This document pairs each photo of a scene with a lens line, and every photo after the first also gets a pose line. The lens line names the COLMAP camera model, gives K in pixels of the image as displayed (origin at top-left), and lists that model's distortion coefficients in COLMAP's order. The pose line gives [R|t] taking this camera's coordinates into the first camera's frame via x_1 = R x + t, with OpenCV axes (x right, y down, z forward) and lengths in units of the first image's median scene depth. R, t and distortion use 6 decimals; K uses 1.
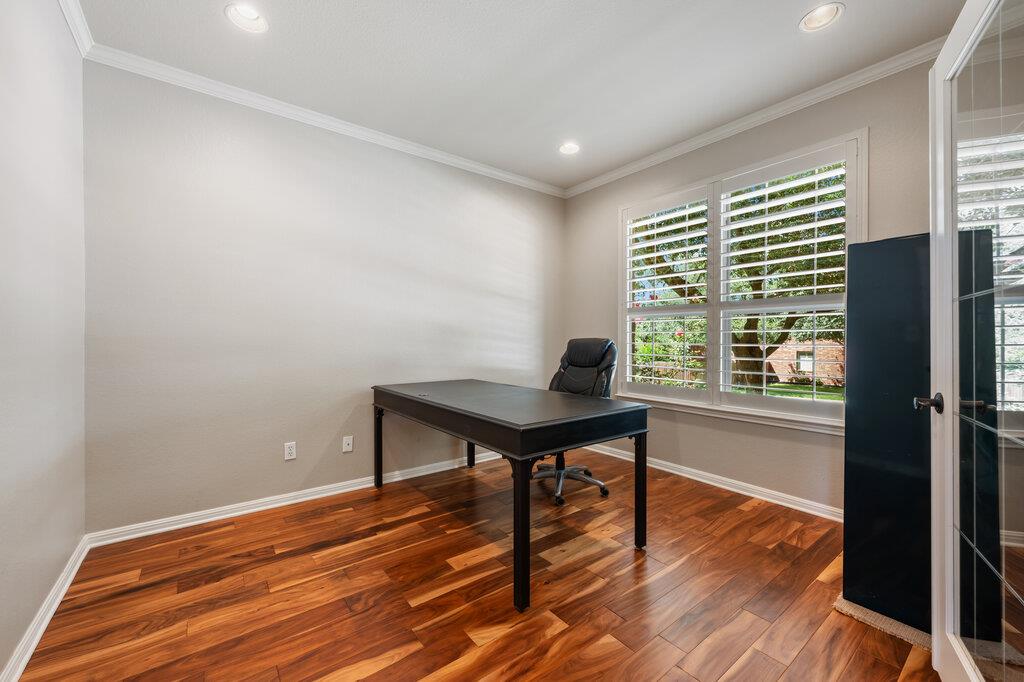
lens RADIAL K [[408.6, 0, 514.3], [0, 408.6, 338.7], [0, 0, 1]] dist [0.004463, -0.000144]
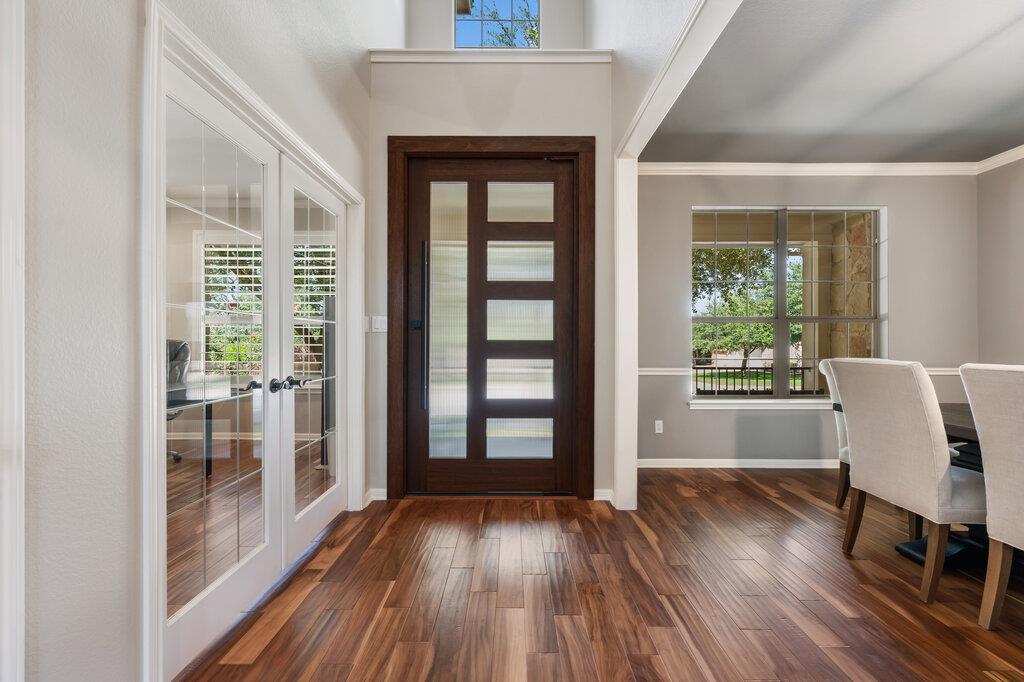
lens RADIAL K [[408.6, 0, 513.1], [0, 408.6, 337.3], [0, 0, 1]] dist [0.004463, -0.000144]
pose [[0.620773, 0.005997, 0.783968, -0.136805], [-0.001689, 0.999979, -0.006312, -0.003416], [-0.783989, 0.002594, 0.620770, -0.630824]]
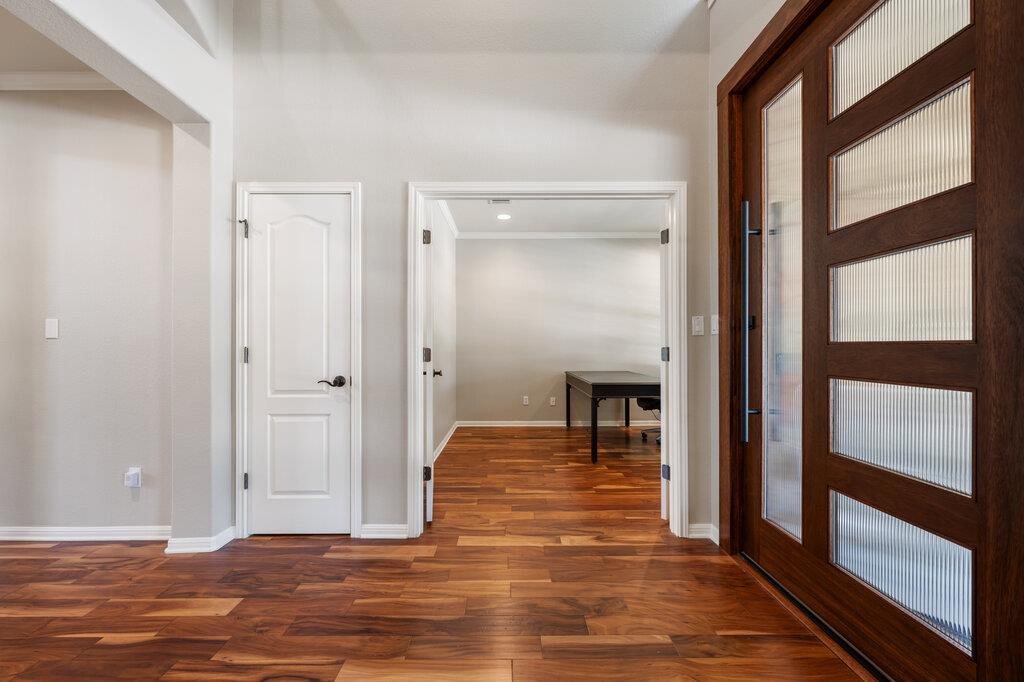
lens RADIAL K [[408.6, 0, 508.3], [0, 408.6, 345.7], [0, 0, 1]] dist [0.004463, -0.000144]
pose [[0.796699, 0.001330, -0.604375, 0.585296], [-0.001460, 0.999999, 0.000276, 0.000289], [0.604374, 0.000662, 0.796700, -0.644837]]
